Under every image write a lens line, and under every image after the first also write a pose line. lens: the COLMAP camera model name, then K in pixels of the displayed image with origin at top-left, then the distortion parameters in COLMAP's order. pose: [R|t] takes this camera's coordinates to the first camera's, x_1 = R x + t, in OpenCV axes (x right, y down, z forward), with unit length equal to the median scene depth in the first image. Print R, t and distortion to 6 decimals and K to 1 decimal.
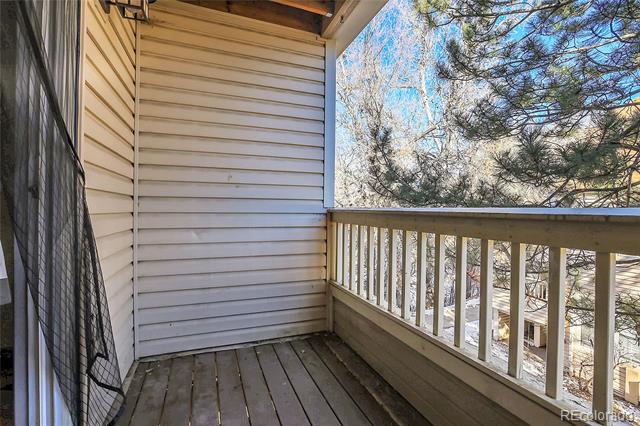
lens RADIAL K [[292.4, 0, 322.1], [0, 292.4, 210.7], [0, 0, 1]] dist [-0.052469, 0.018792]
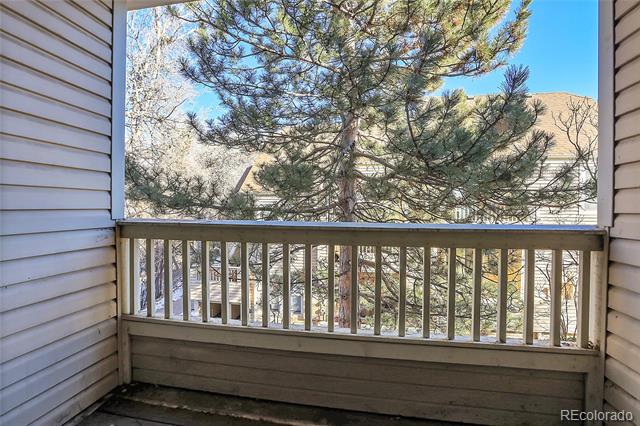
lens RADIAL K [[292.4, 0, 322.1], [0, 292.4, 210.7], [0, 0, 1]] dist [-0.052469, 0.018792]
pose [[0.536960, -0.019218, 0.843389, -0.314186], [0.008558, 0.999813, 0.017333, -0.040509], [-0.843565, -0.002090, 0.537024, 0.176725]]
